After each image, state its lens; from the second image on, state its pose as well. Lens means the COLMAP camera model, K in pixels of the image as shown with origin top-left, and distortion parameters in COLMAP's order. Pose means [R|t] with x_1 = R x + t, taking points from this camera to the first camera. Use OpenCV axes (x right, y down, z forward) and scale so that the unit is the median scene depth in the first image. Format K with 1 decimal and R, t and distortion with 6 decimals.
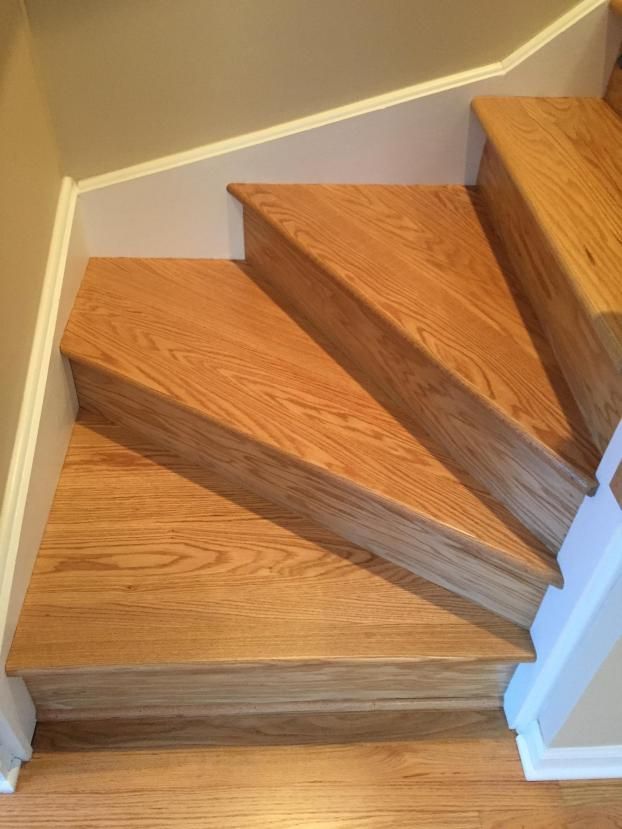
lens RADIAL K [[704.9, 0, 308.8], [0, 704.9, 412.7], [0, 0, 1]] dist [-0.001903, -0.005852]
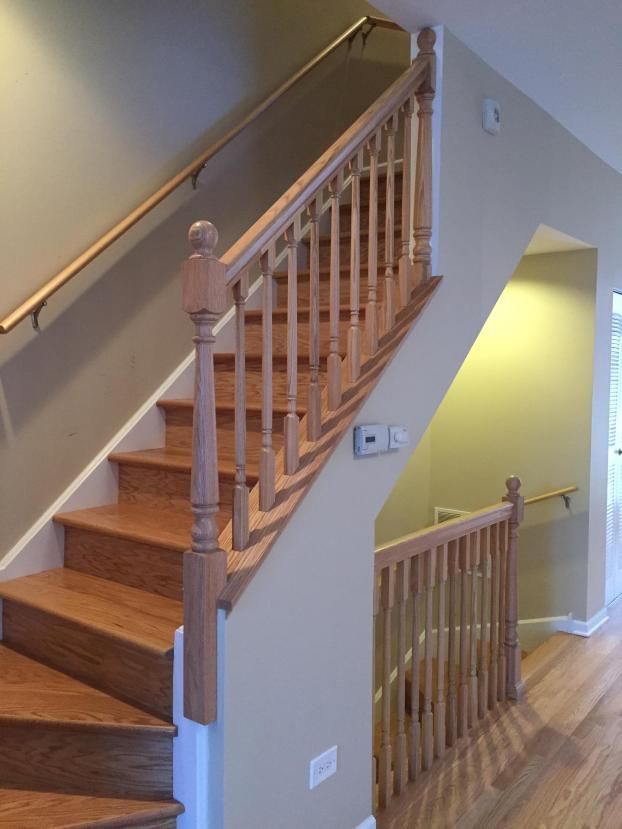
lens RADIAL K [[704.9, 0, 310.1], [0, 704.9, 414.0], [0, 0, 1]] dist [-0.001903, -0.005852]
pose [[0.639454, -0.070284, 0.765610, -0.599539], [0.533079, 0.758102, -0.375644, 0.292790], [-0.554009, 0.648338, 0.522238, -0.580783]]
